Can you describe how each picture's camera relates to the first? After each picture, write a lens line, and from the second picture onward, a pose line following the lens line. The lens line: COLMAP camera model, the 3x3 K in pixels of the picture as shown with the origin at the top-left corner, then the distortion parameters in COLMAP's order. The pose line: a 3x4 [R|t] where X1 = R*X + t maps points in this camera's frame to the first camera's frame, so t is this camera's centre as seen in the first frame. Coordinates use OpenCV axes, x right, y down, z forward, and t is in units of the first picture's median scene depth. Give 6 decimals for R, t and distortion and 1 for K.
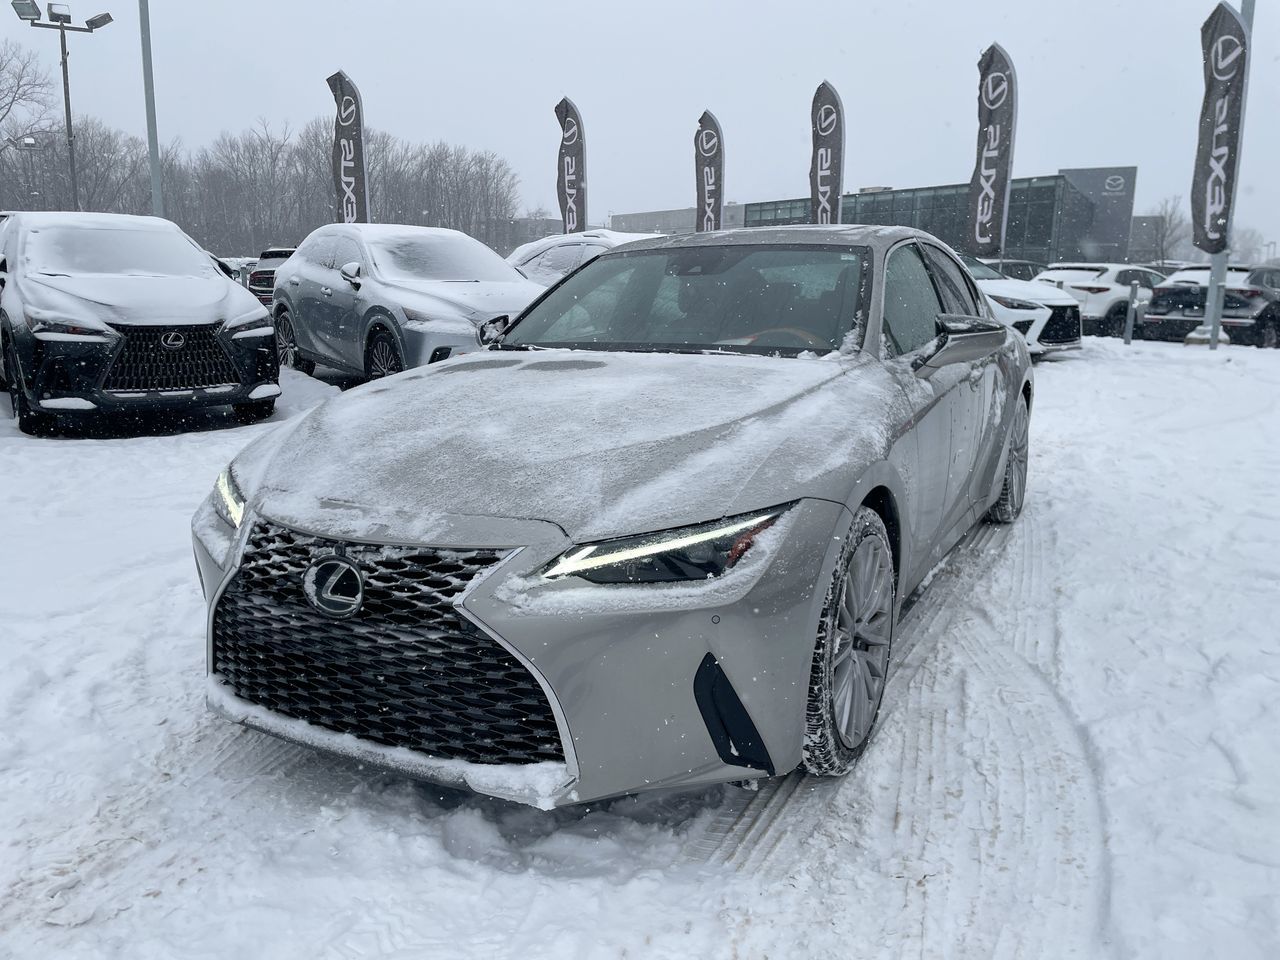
lens RADIAL K [[968.0, 0, 639.2], [0, 968.0, 461.6], [0, 0, 1]] dist [0.093702, -0.118503]
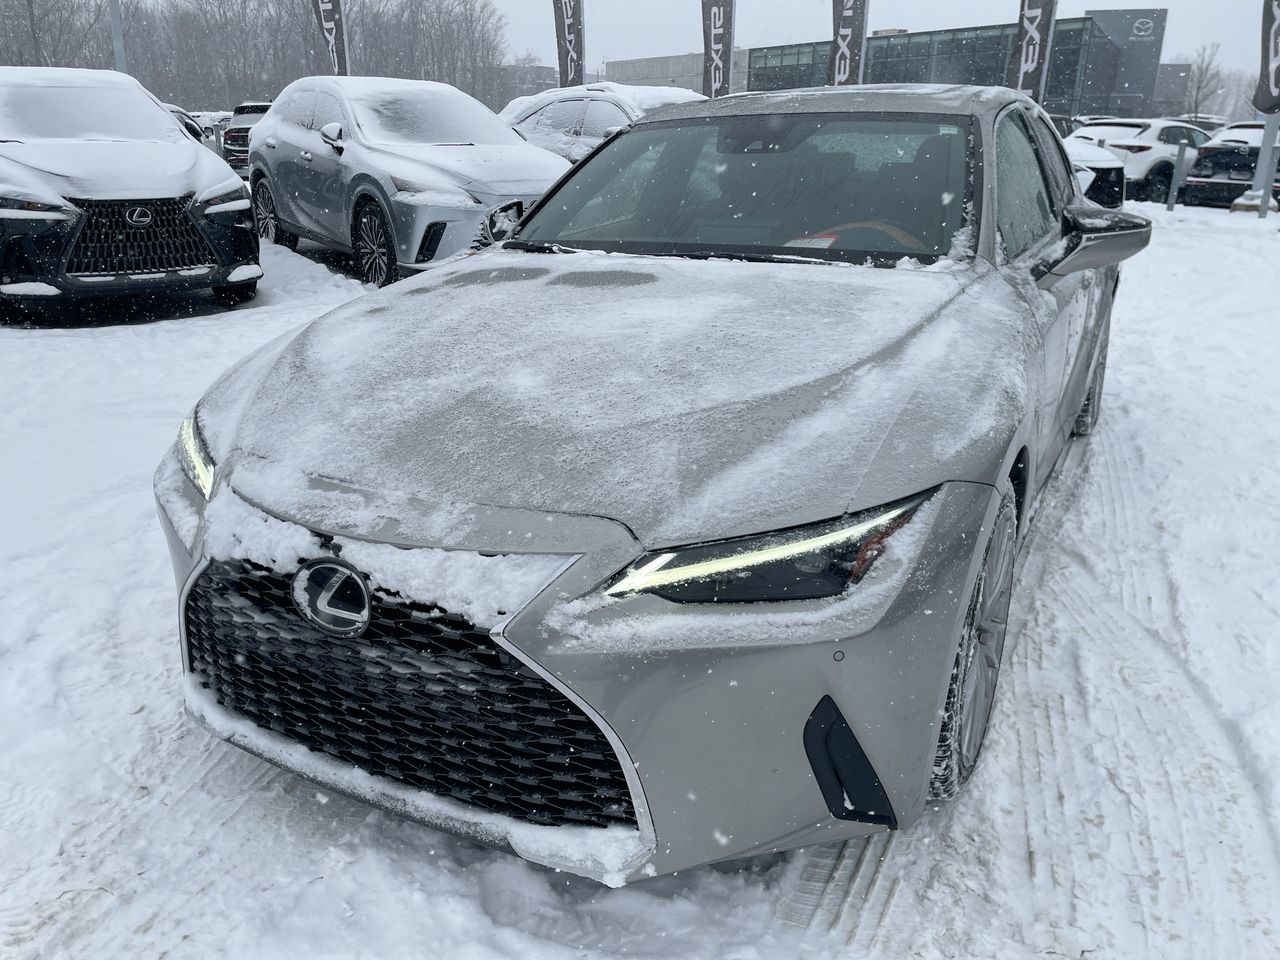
lens RADIAL K [[968.0, 0, 628.0], [0, 968.0, 481.4], [0, 0, 1]] dist [0.093702, -0.118503]
pose [[0.999983, -0.000025, -0.005858, -0.062946], [0.000939, 0.987748, 0.156052, -0.070019], [0.005782, -0.156055, 0.987732, 0.215379]]
